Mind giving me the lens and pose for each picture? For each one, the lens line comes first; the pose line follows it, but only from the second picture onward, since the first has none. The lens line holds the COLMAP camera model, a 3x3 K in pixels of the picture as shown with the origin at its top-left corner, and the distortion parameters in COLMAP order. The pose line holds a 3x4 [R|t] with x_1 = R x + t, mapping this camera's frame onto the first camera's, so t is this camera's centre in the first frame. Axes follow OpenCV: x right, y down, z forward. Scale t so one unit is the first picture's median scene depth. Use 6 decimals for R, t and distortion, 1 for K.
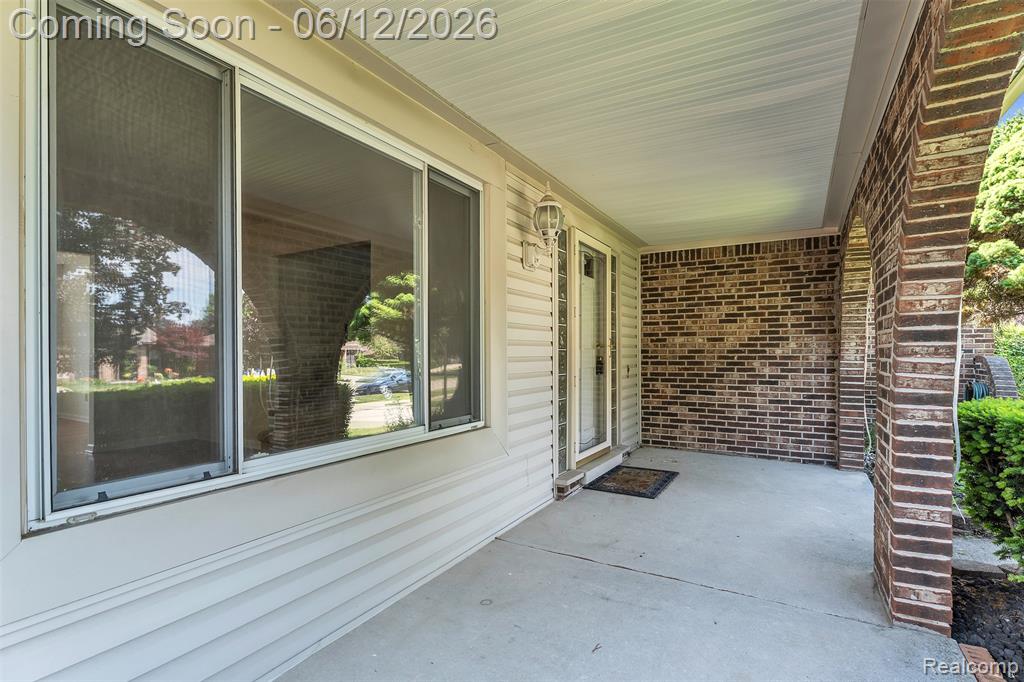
lens RADIAL K [[477.8, 0, 510.2], [0, 477.8, 347.8], [0, 0, 1]] dist [-0.008543, 0.001350]
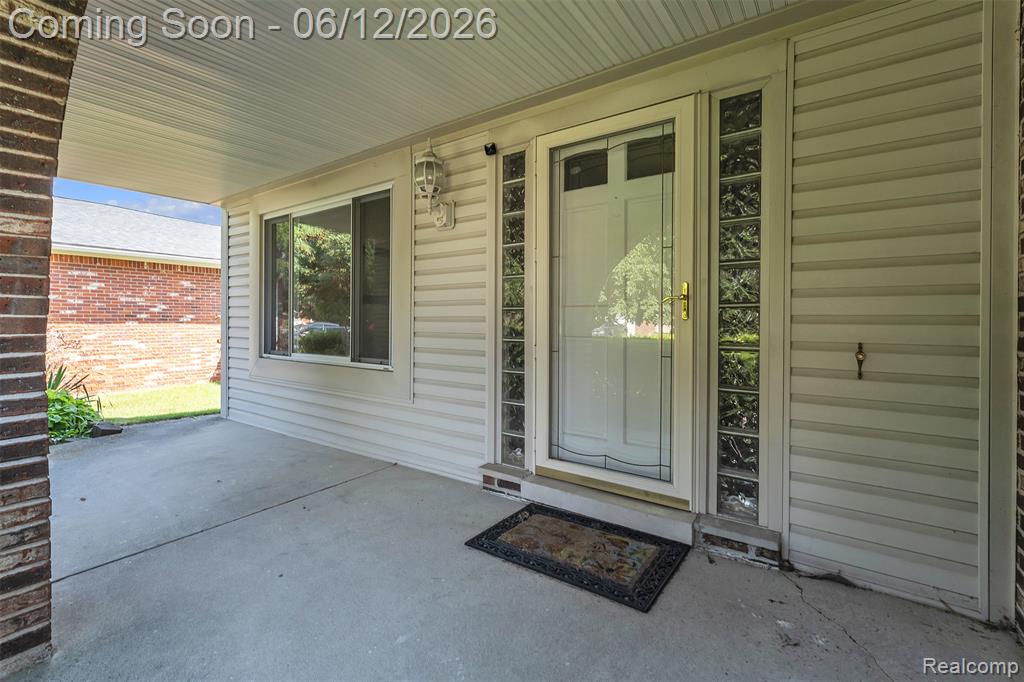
lens RADIAL K [[442.7, 0, 514.5], [0, 442.7, 322.2], [0, 0, 1]] dist [-0.005338, -0.000048]
pose [[-0.063791, 0.001775, -0.997962, 1.106430], [0.003311, 0.999993, 0.001567, 0.033770], [0.997958, -0.003204, -0.063796, 1.399697]]
